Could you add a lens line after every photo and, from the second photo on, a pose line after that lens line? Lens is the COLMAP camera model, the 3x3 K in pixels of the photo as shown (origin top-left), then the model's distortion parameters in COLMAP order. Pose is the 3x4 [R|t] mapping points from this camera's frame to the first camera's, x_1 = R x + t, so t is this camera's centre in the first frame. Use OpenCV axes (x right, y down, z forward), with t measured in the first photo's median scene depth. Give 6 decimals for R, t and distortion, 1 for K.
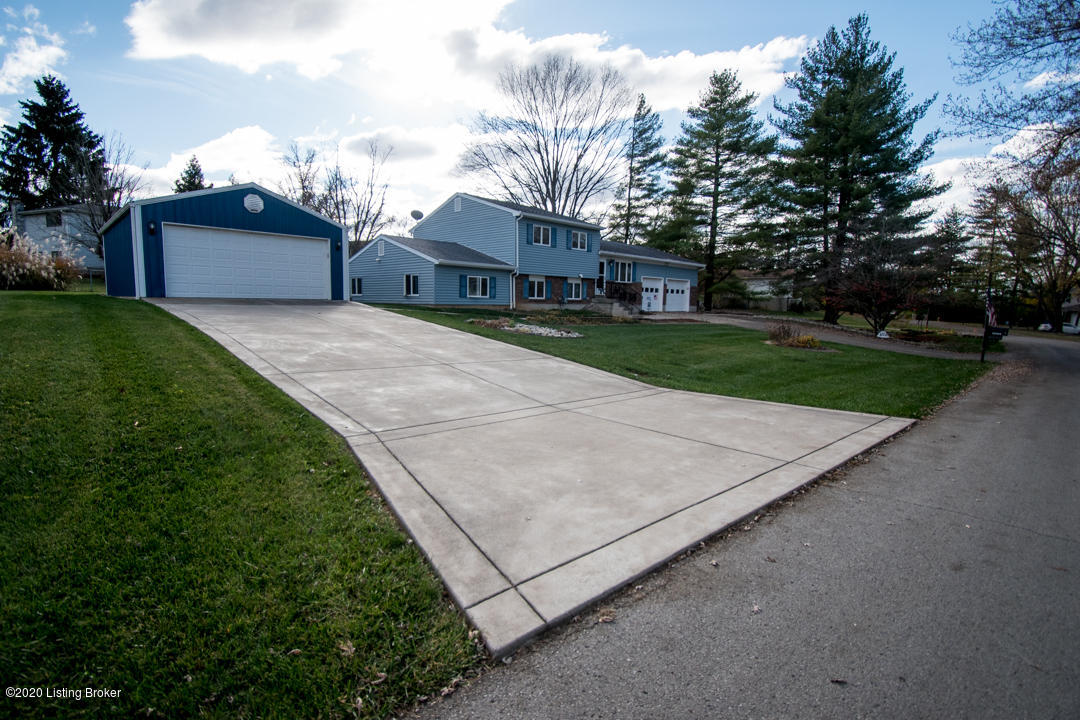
lens RADIAL K [[484.1, 0, 540.0], [0, 484.1, 360.0], [0, 0, 1]] dist [0.022255, -0.028033]
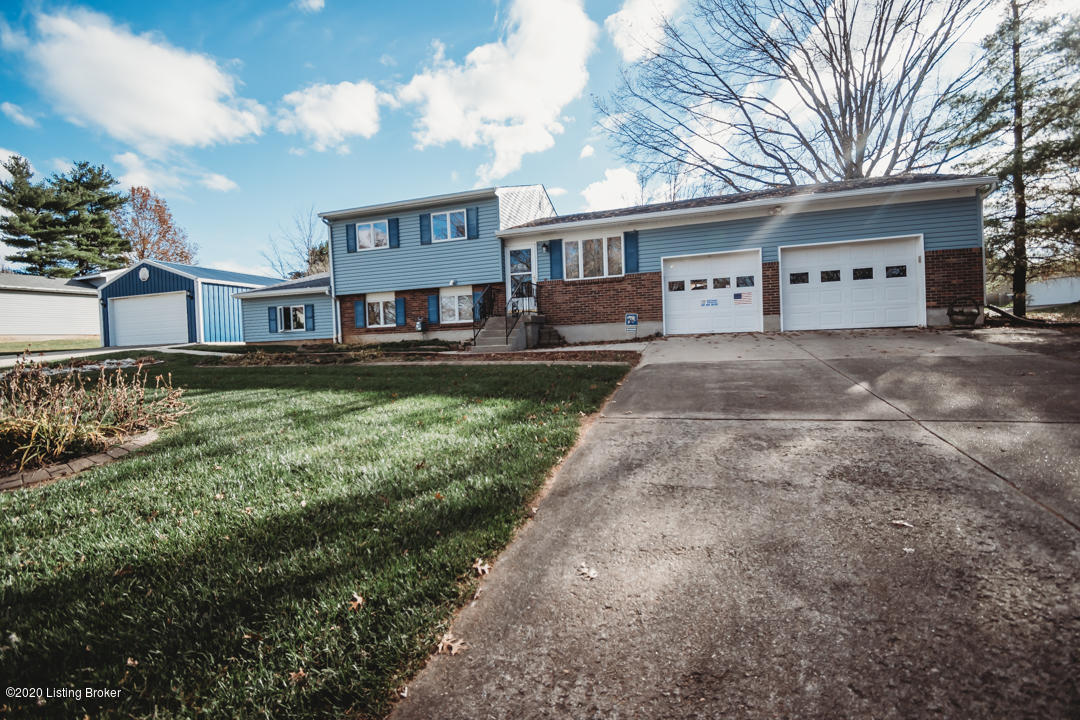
lens RADIAL K [[484.1, 0, 540.0], [0, 484.1, 360.0], [0, 0, 1]] dist [0.022255, -0.028033]
pose [[0.438663, 0.022232, -0.898377, 0.647562], [-0.055746, 0.998442, -0.002512, -0.080736], [0.896921, 0.051183, 0.439219, 0.811625]]
